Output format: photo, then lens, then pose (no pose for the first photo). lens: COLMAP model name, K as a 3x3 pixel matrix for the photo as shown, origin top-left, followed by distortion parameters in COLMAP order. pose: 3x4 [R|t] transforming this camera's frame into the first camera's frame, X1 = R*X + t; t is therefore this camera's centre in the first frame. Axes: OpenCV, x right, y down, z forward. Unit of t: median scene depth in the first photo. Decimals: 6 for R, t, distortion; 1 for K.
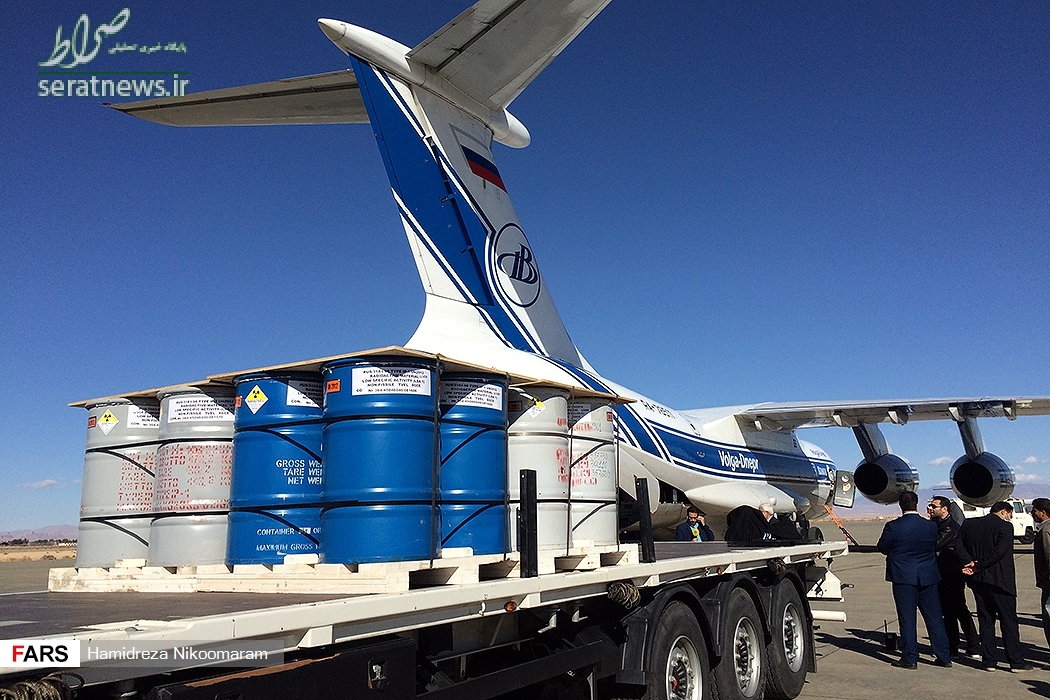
lens RADIAL K [[899.3, 0, 526.1], [0, 899.3, 321.0], [0, 0, 1]] dist [0.051723, -0.010800]
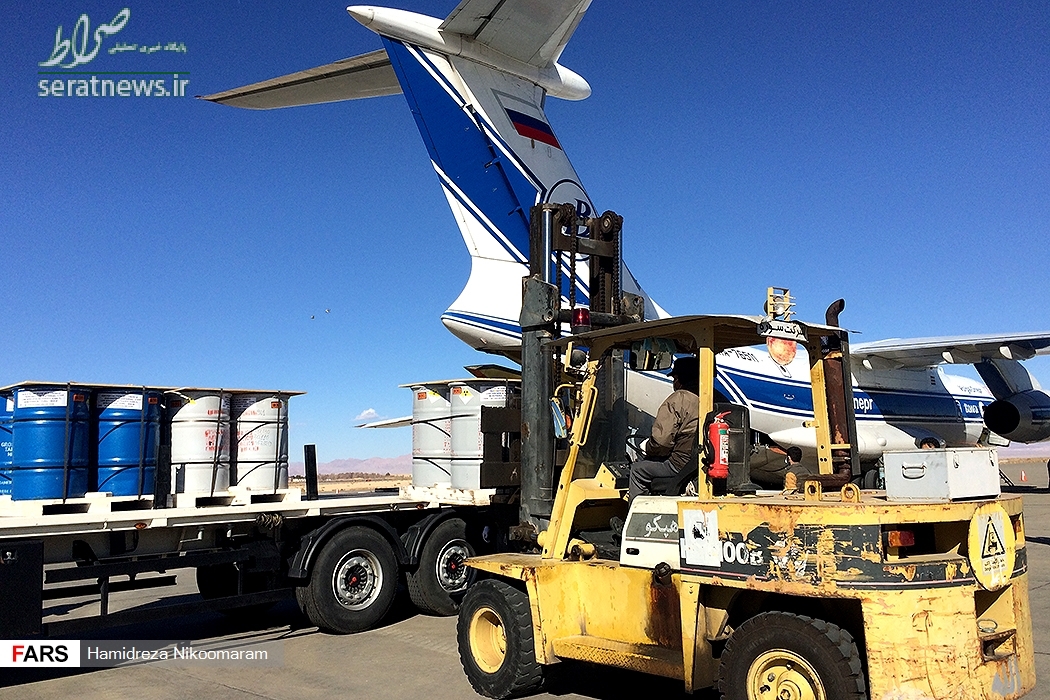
lens RADIAL K [[932.1, 0, 507.0], [0, 932.1, 373.0], [0, 0, 1]] dist [0.057503, -0.010955]
pose [[0.975158, -0.023719, -0.220235, 0.163001], [0.050996, 0.991583, 0.119008, -0.022172], [0.215558, -0.127283, 0.968160, -0.081224]]
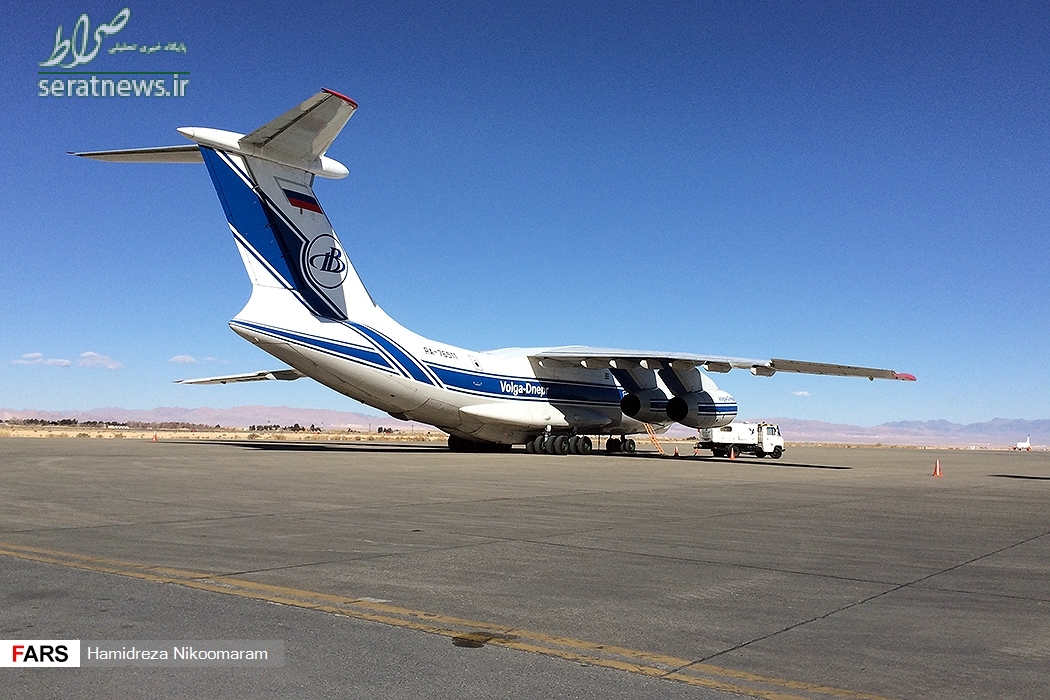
lens RADIAL K [[932.1, 0, 507.0], [0, 932.1, 373.0], [0, 0, 1]] dist [0.057503, -0.010955]
pose [[0.997423, 0.050388, -0.051066, 0.436995], [-0.041653, 0.986299, 0.159623, -0.157955], [0.058410, -0.157085, 0.985856, -0.686957]]
